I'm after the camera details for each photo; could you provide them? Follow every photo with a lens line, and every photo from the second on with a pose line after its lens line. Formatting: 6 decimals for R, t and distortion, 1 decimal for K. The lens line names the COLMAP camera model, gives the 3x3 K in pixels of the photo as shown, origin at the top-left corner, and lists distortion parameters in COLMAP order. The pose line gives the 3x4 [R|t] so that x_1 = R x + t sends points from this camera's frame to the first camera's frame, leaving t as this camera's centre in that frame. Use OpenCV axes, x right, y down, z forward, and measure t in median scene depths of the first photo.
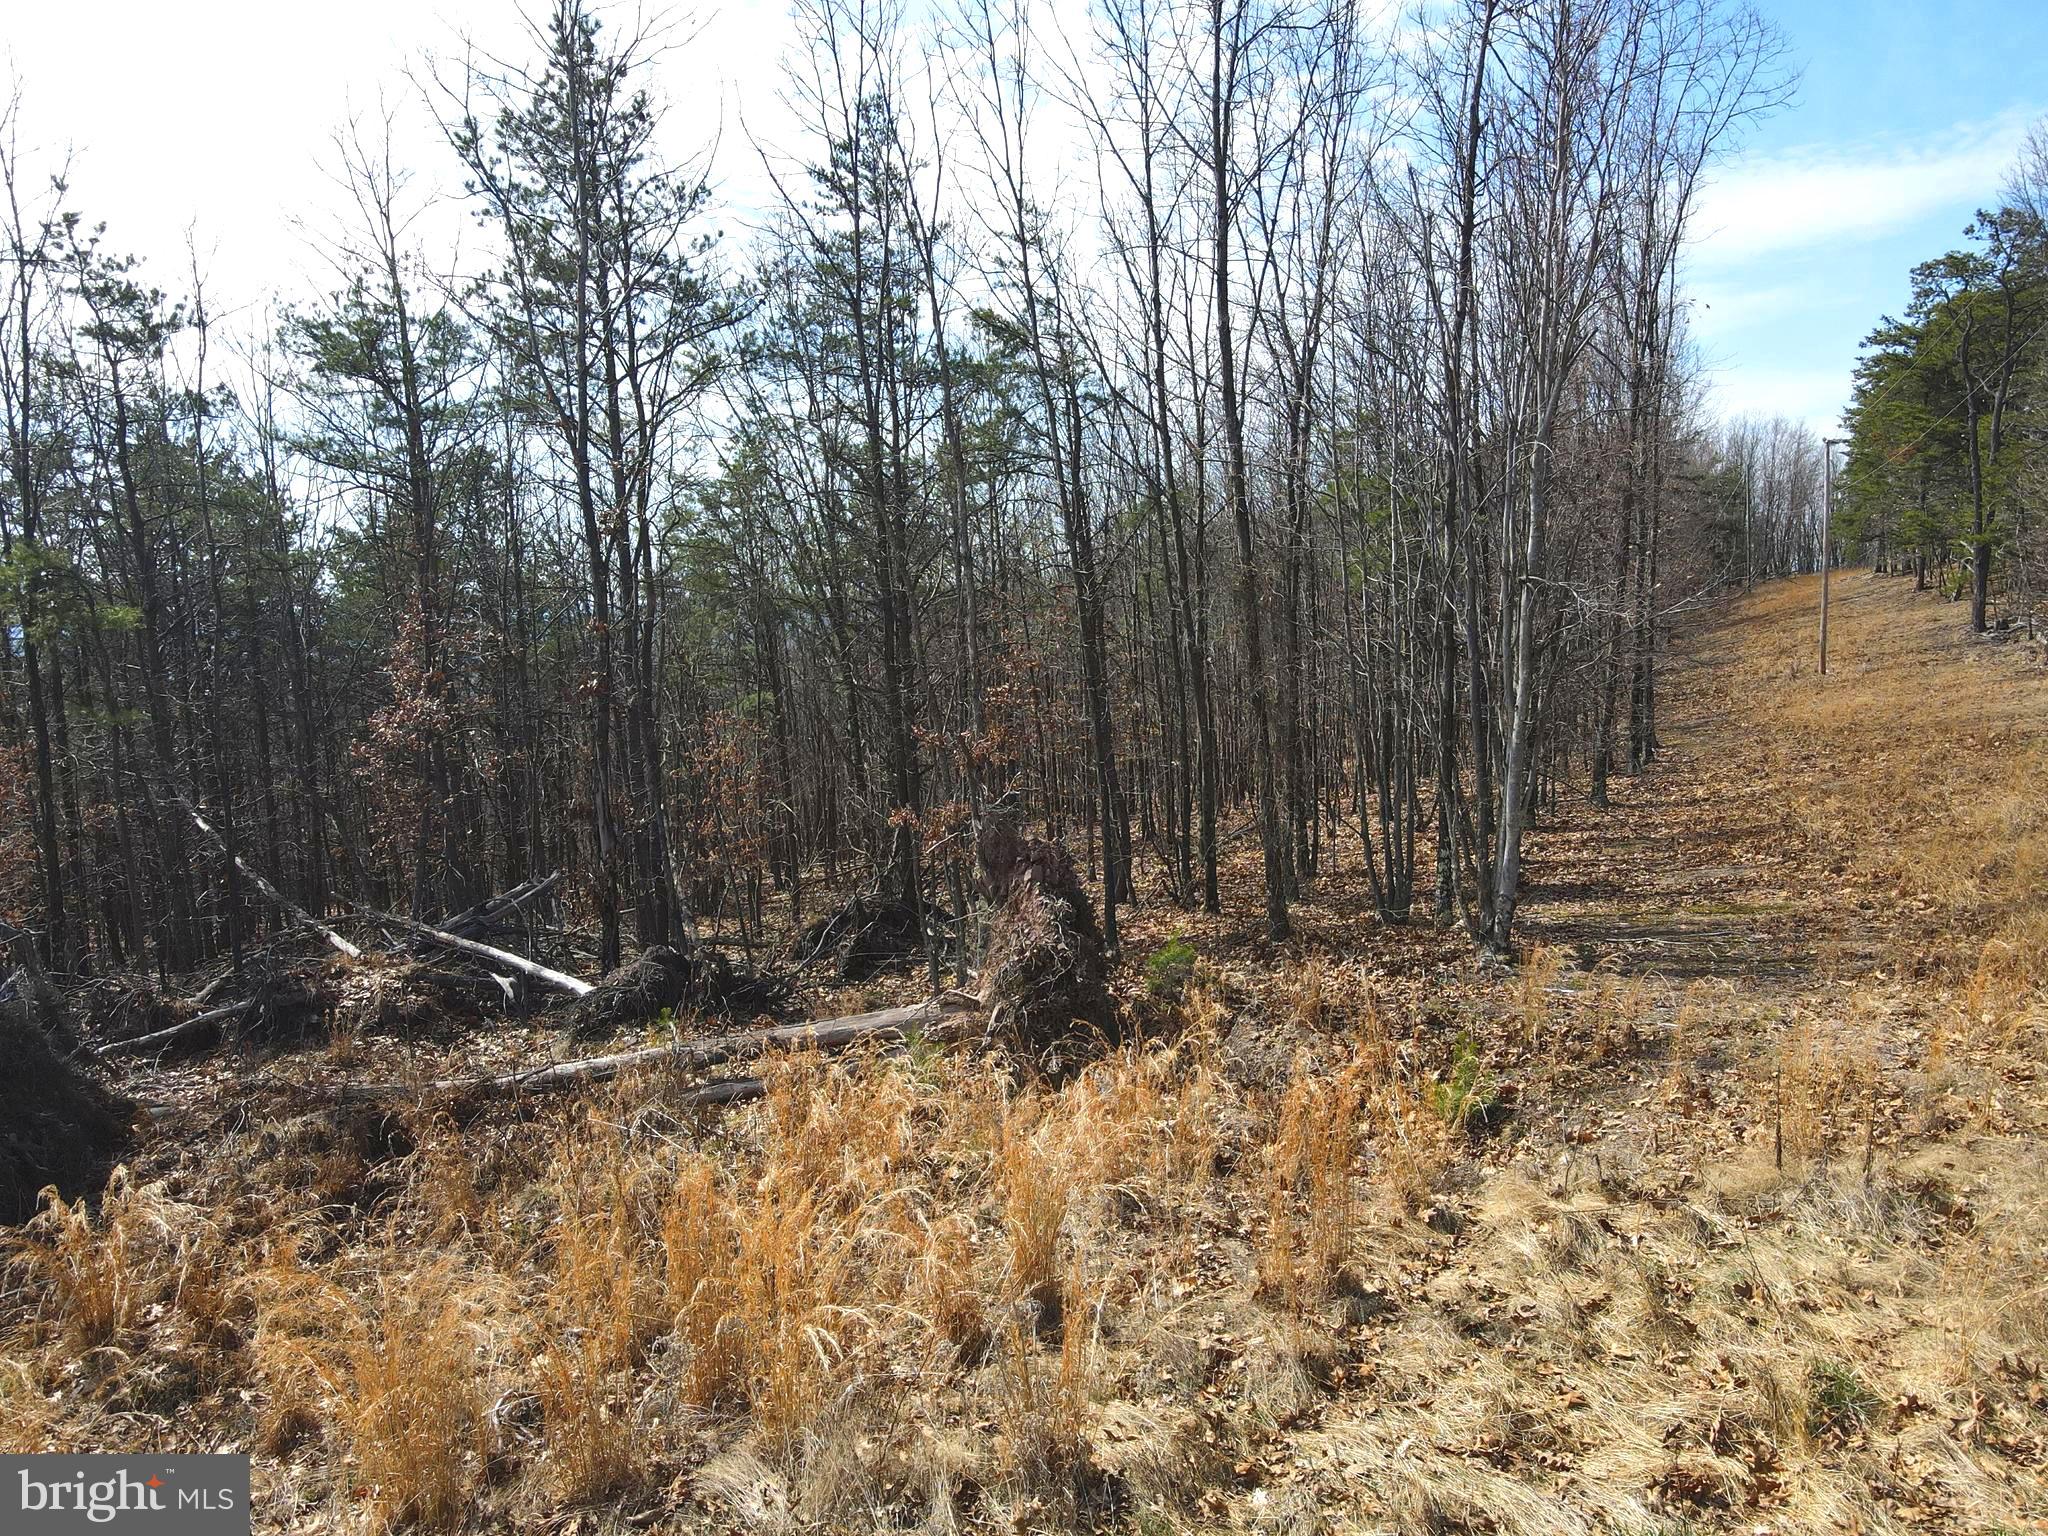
lens RADIAL K [[1466.0, 0, 1024.0], [0, 1466.0, 768.0], [0, 0, 1]] dist [-0.007537, -0.004197]
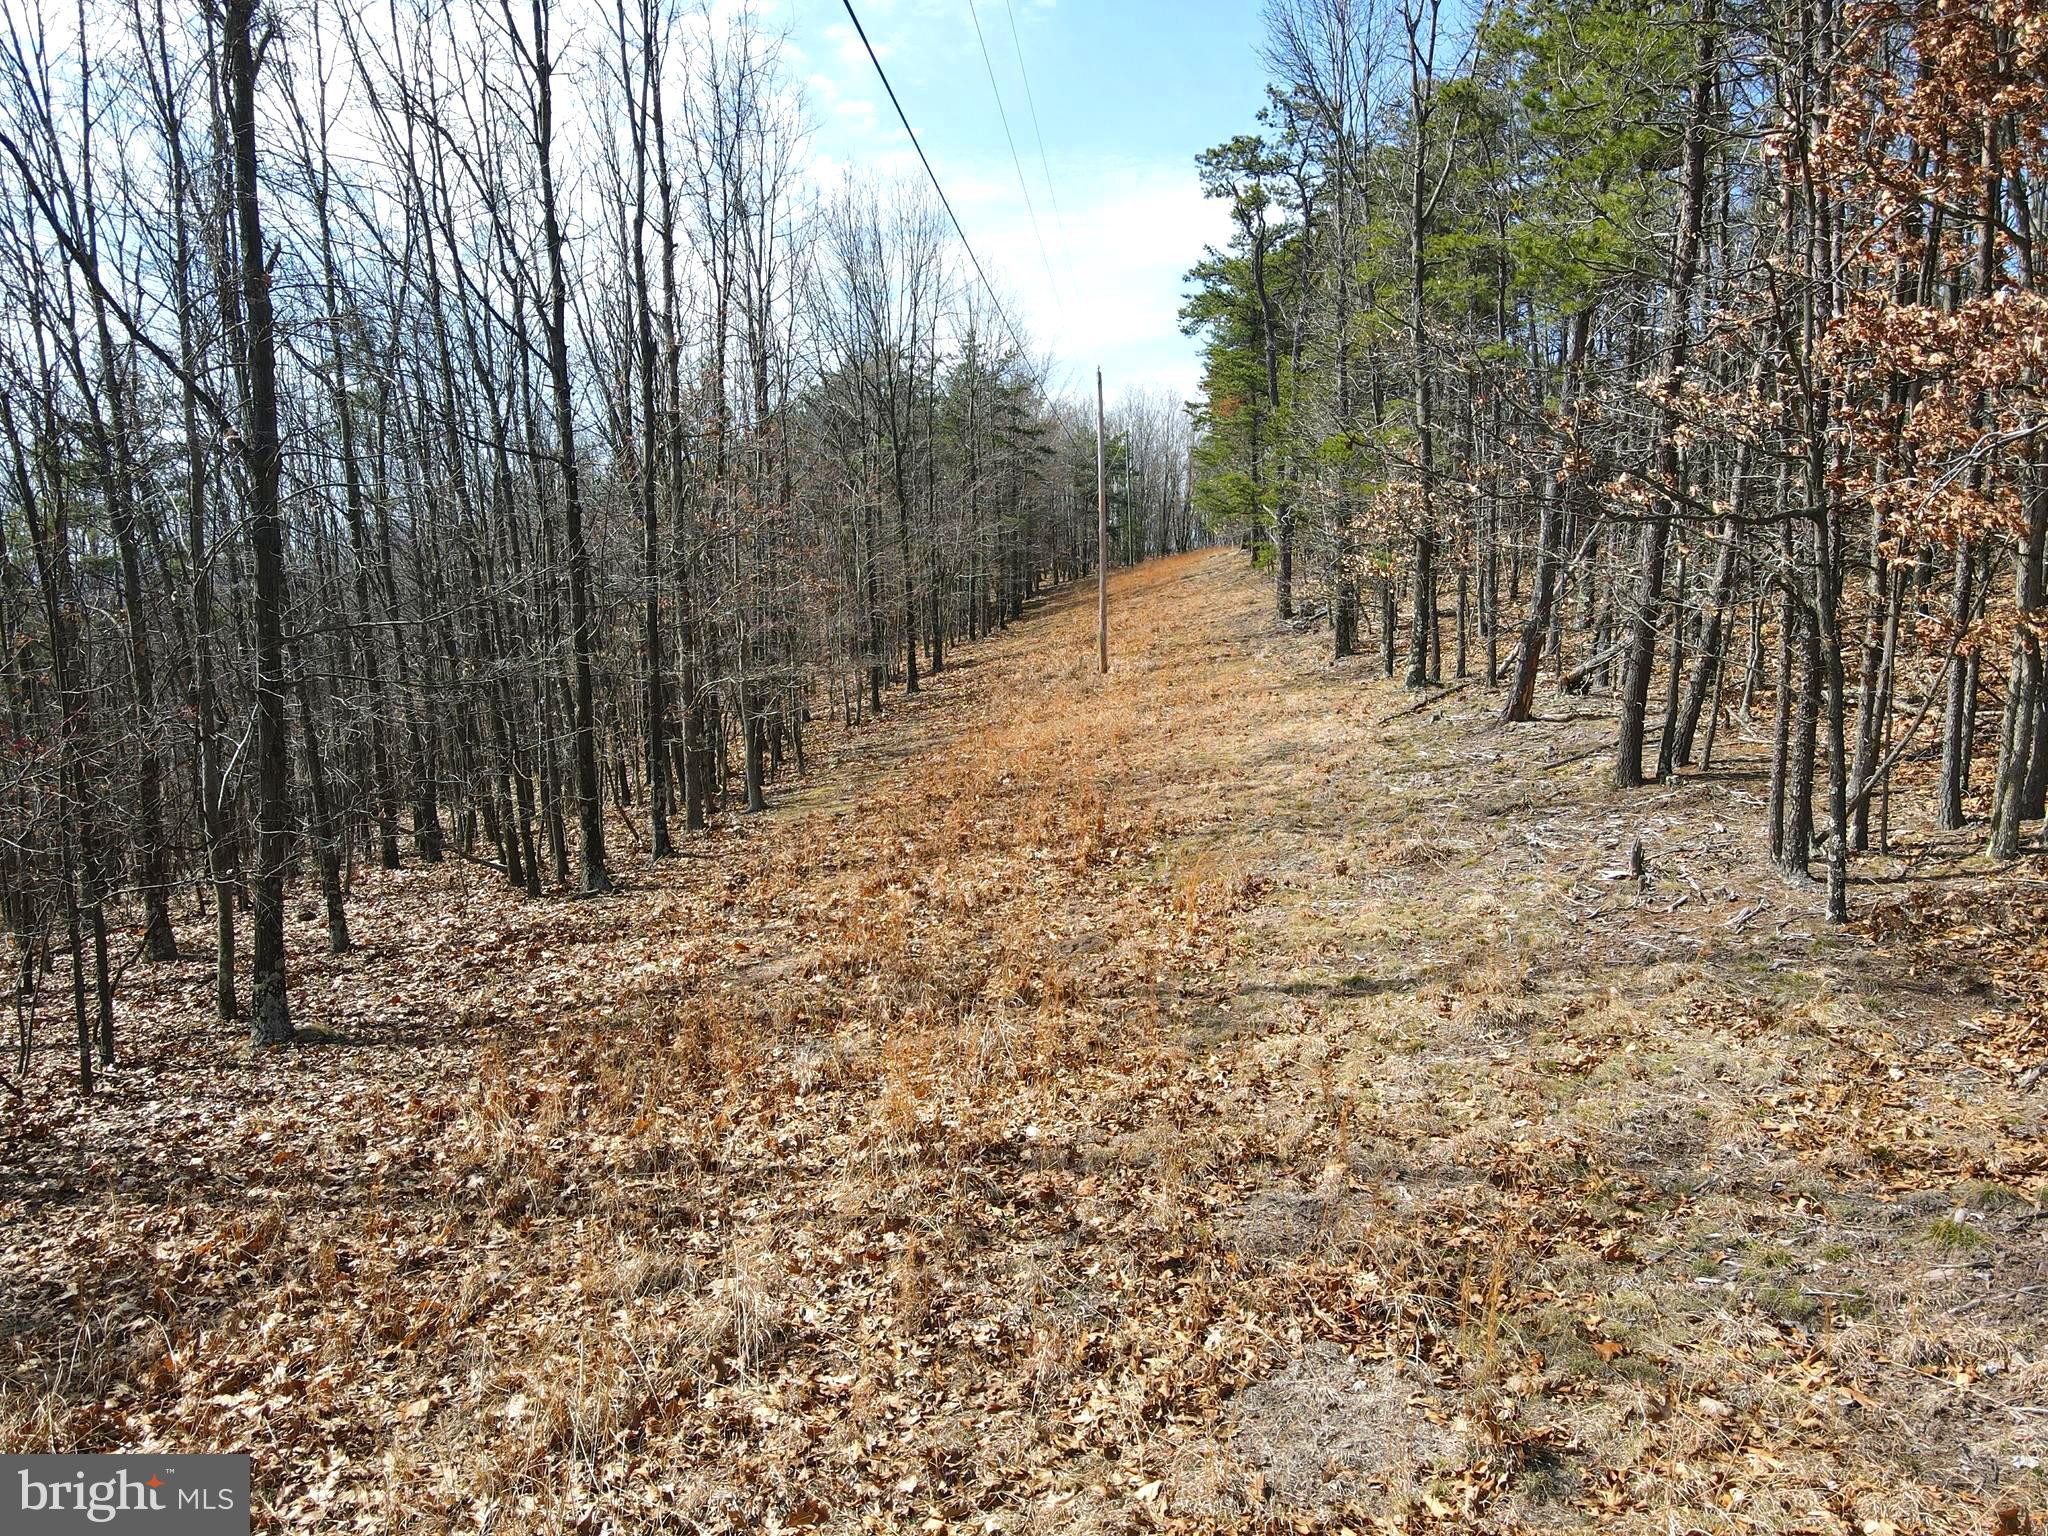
lens RADIAL K [[1466.0, 0, 1024.0], [0, 1466.0, 768.0], [0, 0, 1]] dist [-0.007537, -0.004197]
pose [[0.944857, -0.028492, 0.326242, 0.249628], [0.022701, 0.999510, 0.021544, -0.031205], [-0.326696, -0.012950, 0.945041, 0.276859]]
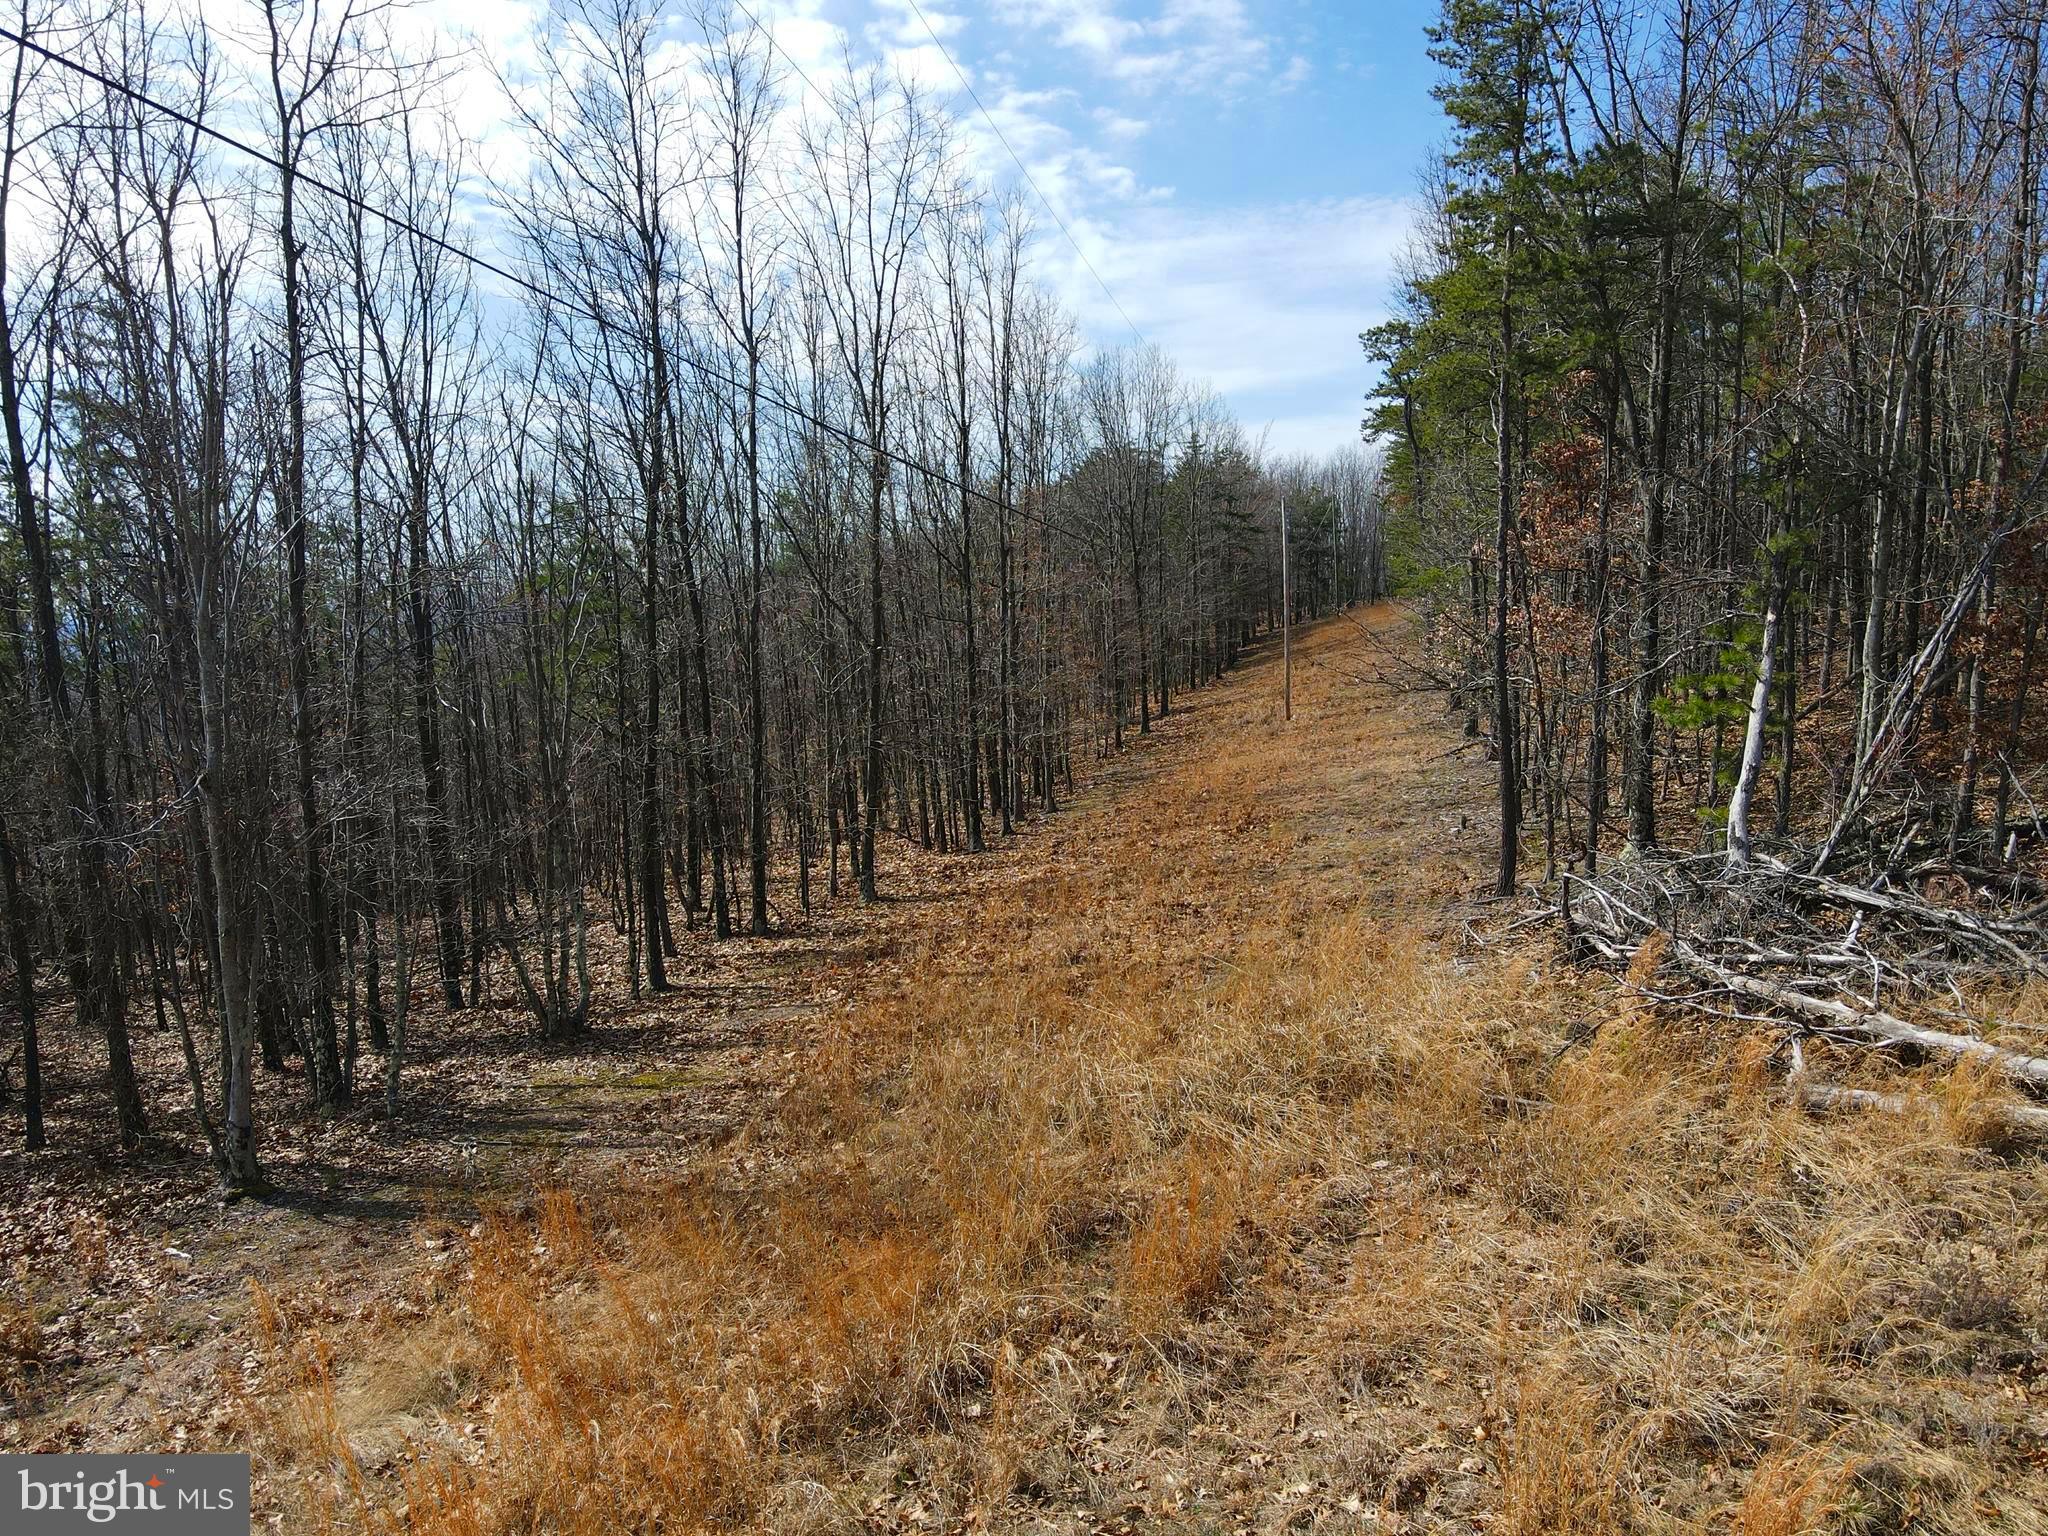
lens RADIAL K [[1466.0, 0, 1024.0], [0, 1466.0, 768.0], [0, 0, 1]] dist [-0.007537, -0.004197]
pose [[0.984042, -0.017682, 0.177055, 0.173486], [0.018042, 0.999837, -0.000420, -0.032209], [-0.177019, 0.003608, 0.984201, 0.002840]]
